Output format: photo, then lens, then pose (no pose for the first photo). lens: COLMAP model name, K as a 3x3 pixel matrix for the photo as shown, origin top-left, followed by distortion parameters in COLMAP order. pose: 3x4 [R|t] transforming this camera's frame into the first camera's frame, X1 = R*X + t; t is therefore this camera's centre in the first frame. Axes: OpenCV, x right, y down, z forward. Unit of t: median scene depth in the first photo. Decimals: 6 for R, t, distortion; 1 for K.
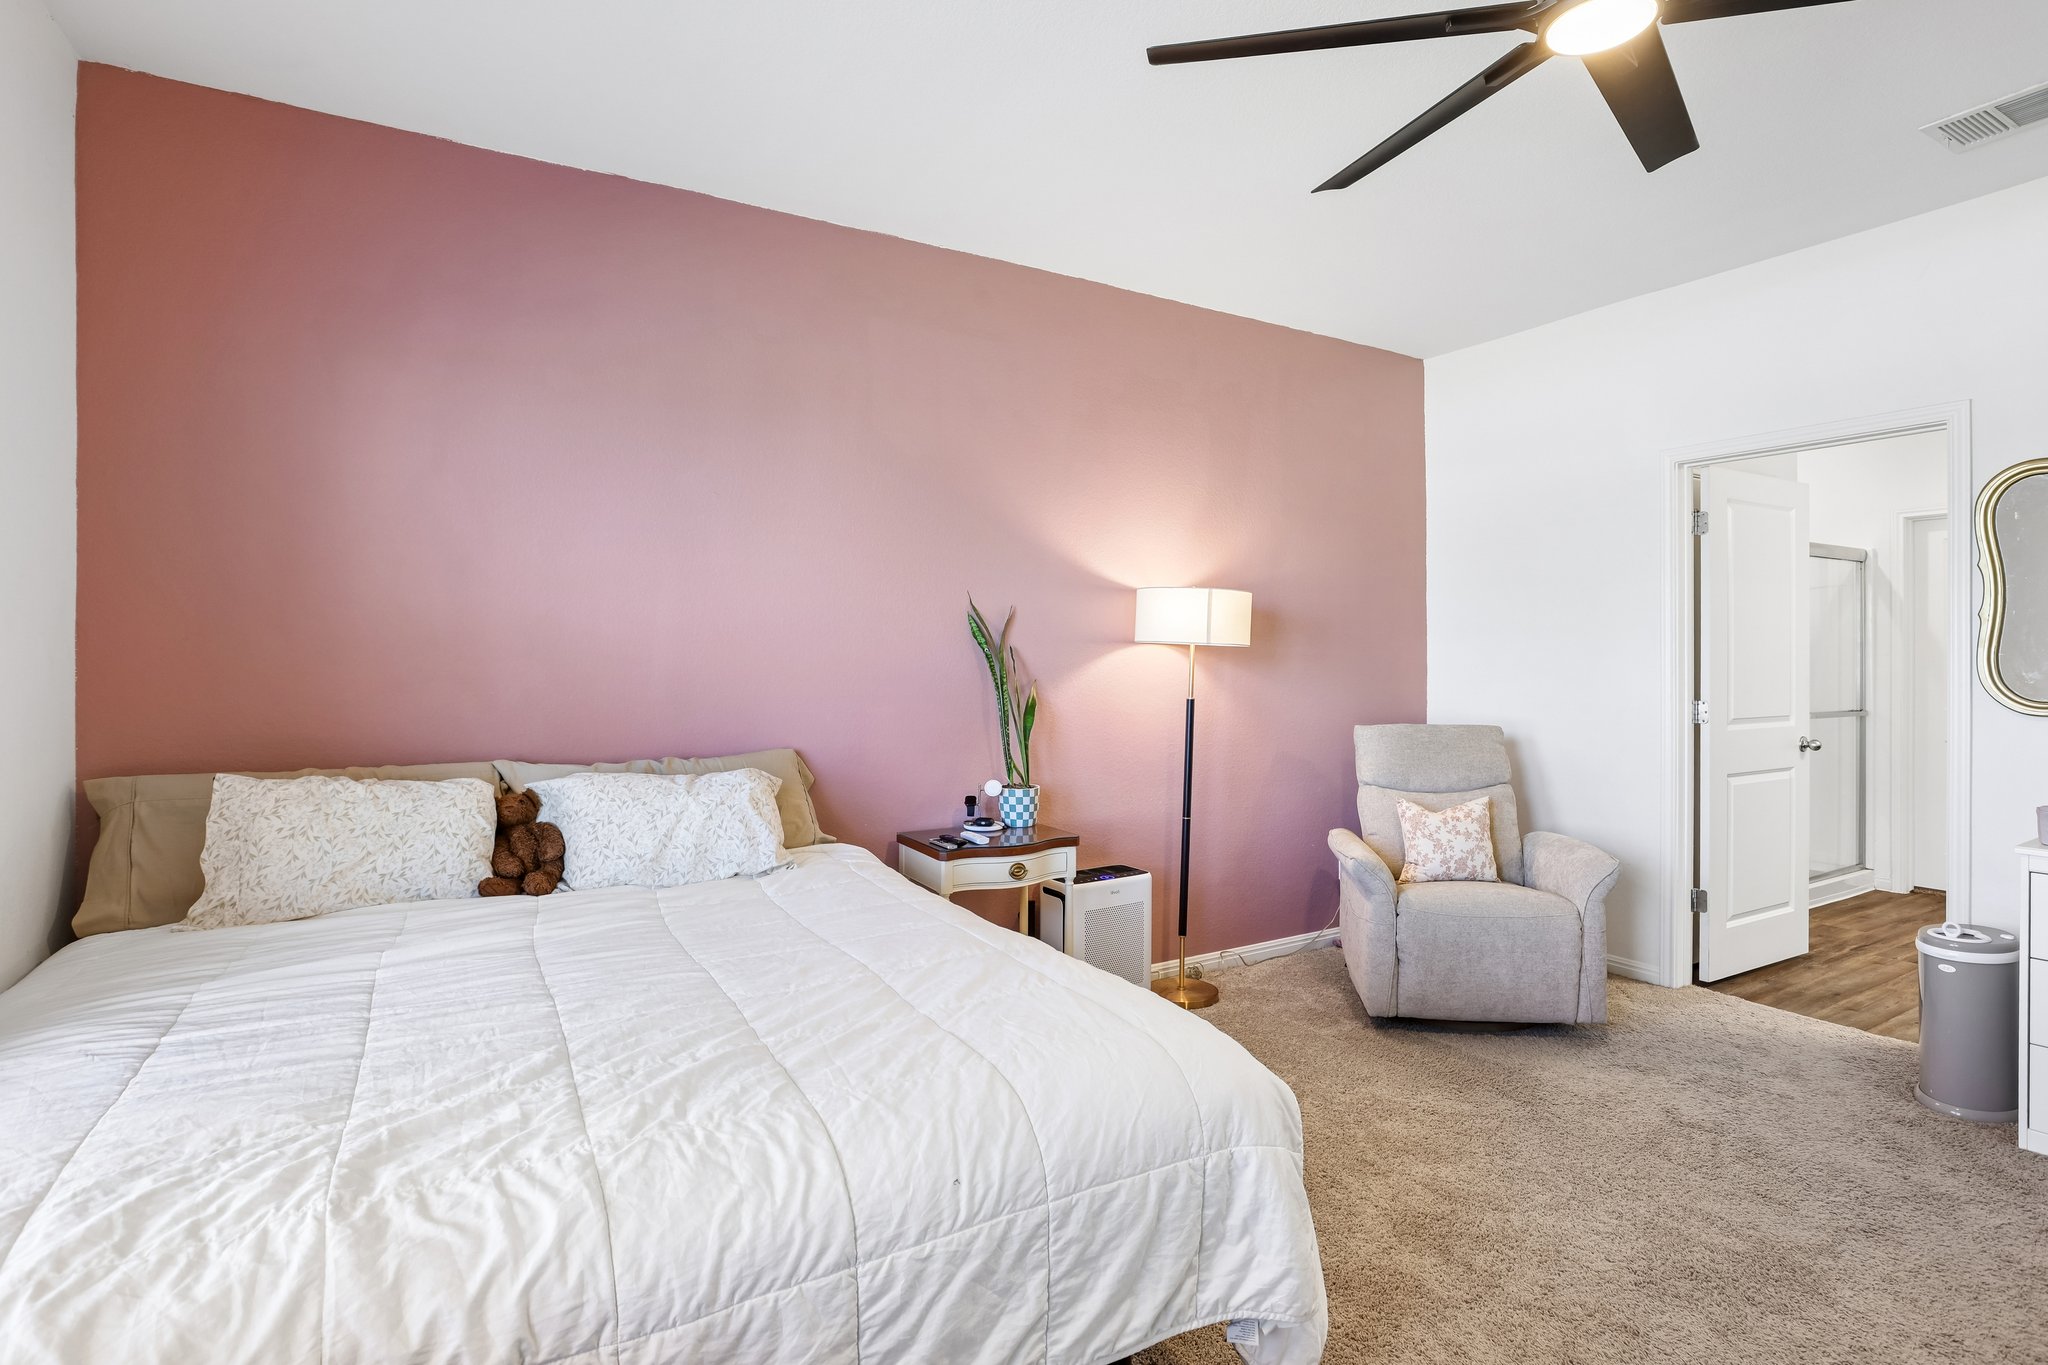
lens RADIAL K [[1016.2, 0, 1017.0], [0, 1016.2, 672.7], [0, 0, 1]] dist [-0.029764, 0.005926]
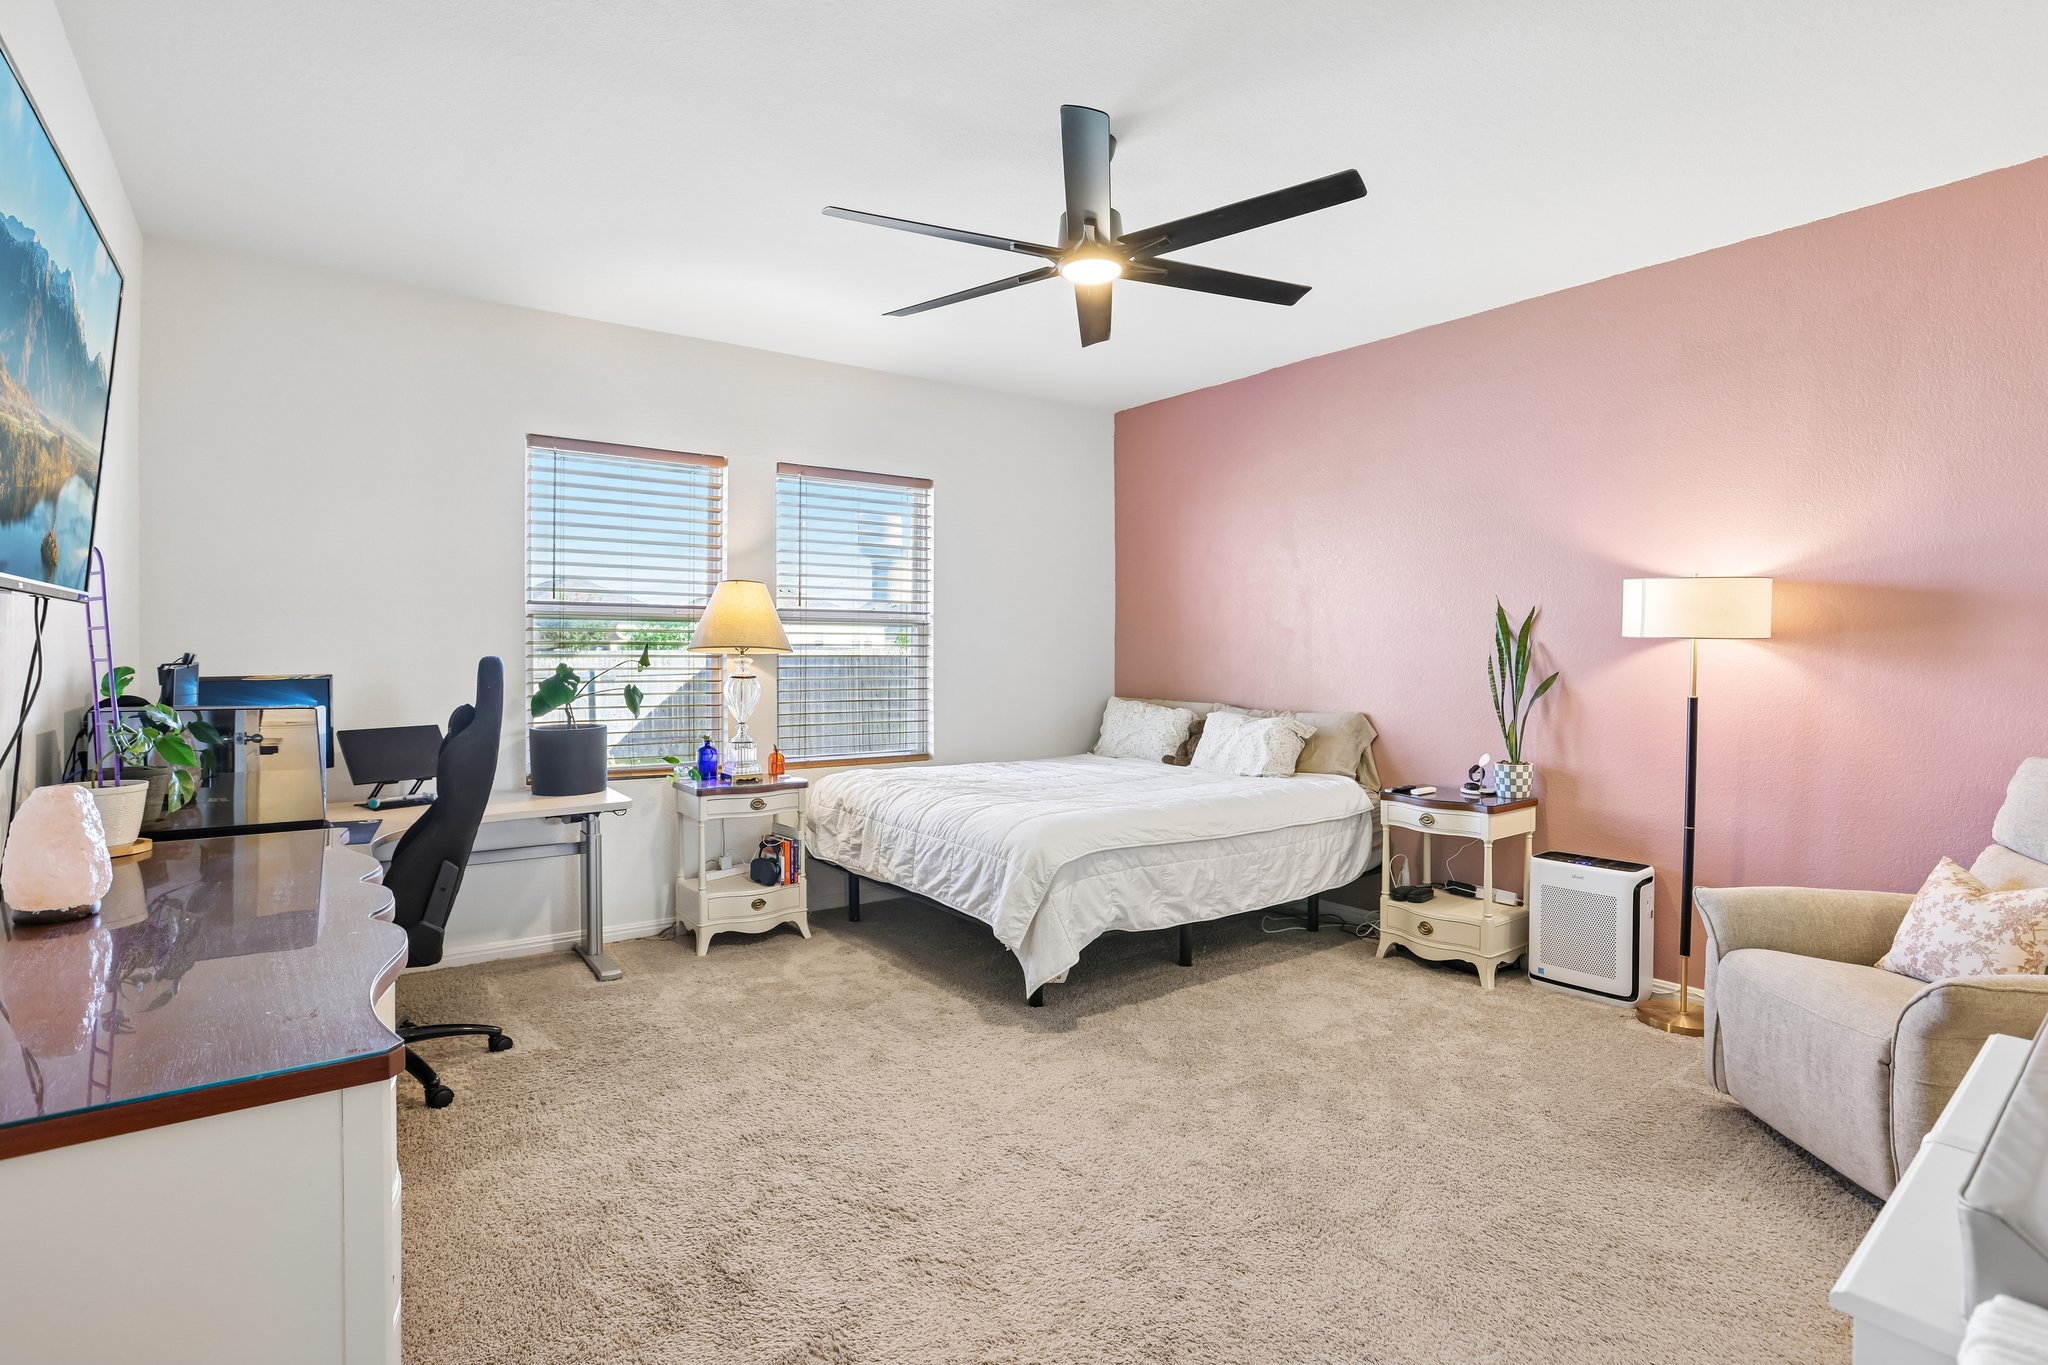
lens RADIAL K [[1016.2, 0, 1019.0], [0, 1016.2, 669.2], [0, 0, 1]] dist [-0.029764, 0.005926]
pose [[0.093574, 0.025195, -0.995294, 1.074290], [-0.012956, 0.999626, 0.024087, -0.014535], [0.995528, 0.010641, 0.093865, 0.333550]]
